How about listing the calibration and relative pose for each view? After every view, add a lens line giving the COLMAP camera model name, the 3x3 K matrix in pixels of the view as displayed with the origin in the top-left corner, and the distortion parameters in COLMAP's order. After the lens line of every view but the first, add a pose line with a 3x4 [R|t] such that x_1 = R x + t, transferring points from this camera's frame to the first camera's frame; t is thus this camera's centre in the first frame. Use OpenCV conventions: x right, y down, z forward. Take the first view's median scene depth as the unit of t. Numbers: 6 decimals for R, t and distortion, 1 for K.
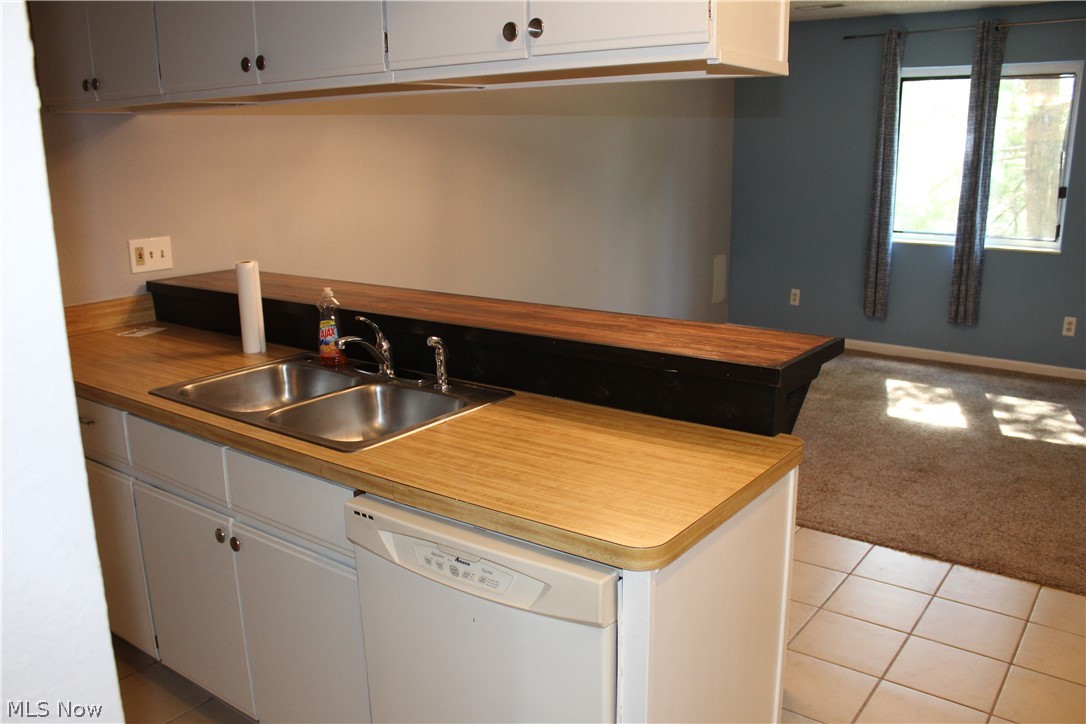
lens RADIAL K [[901.2, 0, 543.0], [0, 901.2, 362.0], [0, 0, 1]] dist [-0.161604, 0.143492]
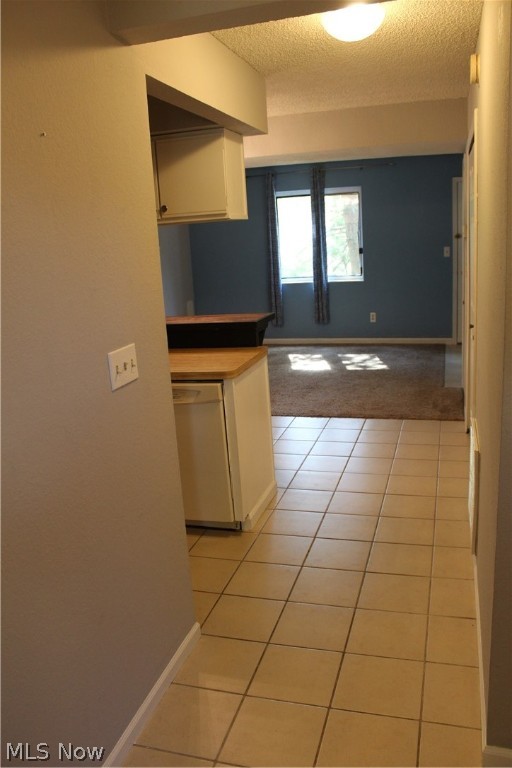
lens RADIAL K [[637.3, 0, 256.0], [0, 637.3, 384.0], [0, 0, 1]] dist [-0.161604, 0.143492]
pose [[0.938132, -0.130682, 0.320673, -0.128044], [0.133686, 0.990942, 0.012733, 0.055889], [-0.319432, 0.030924, 0.947105, -0.283224]]
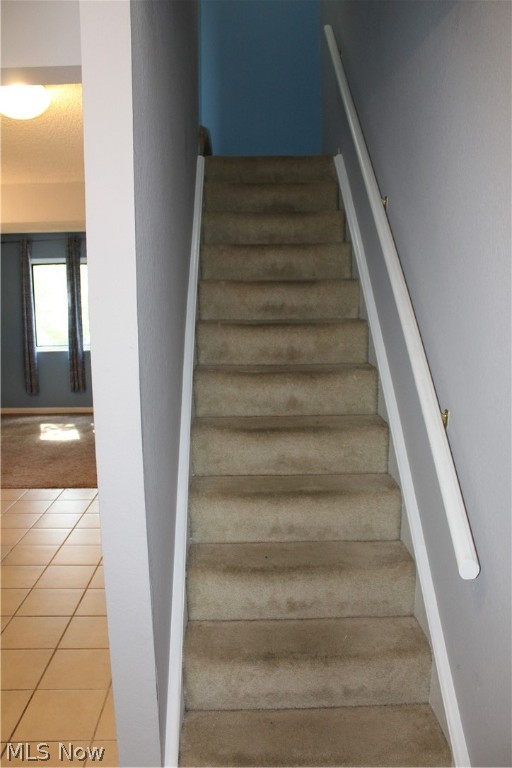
lens RADIAL K [[637.3, 0, 256.0], [0, 637.3, 384.0], [0, 0, 1]] dist [-0.161604, 0.143492]
pose [[0.785186, -0.092894, 0.612253, -0.054931], [0.152826, 0.987172, -0.046214, 0.066396], [-0.600106, 0.129855, 0.789310, -0.328417]]
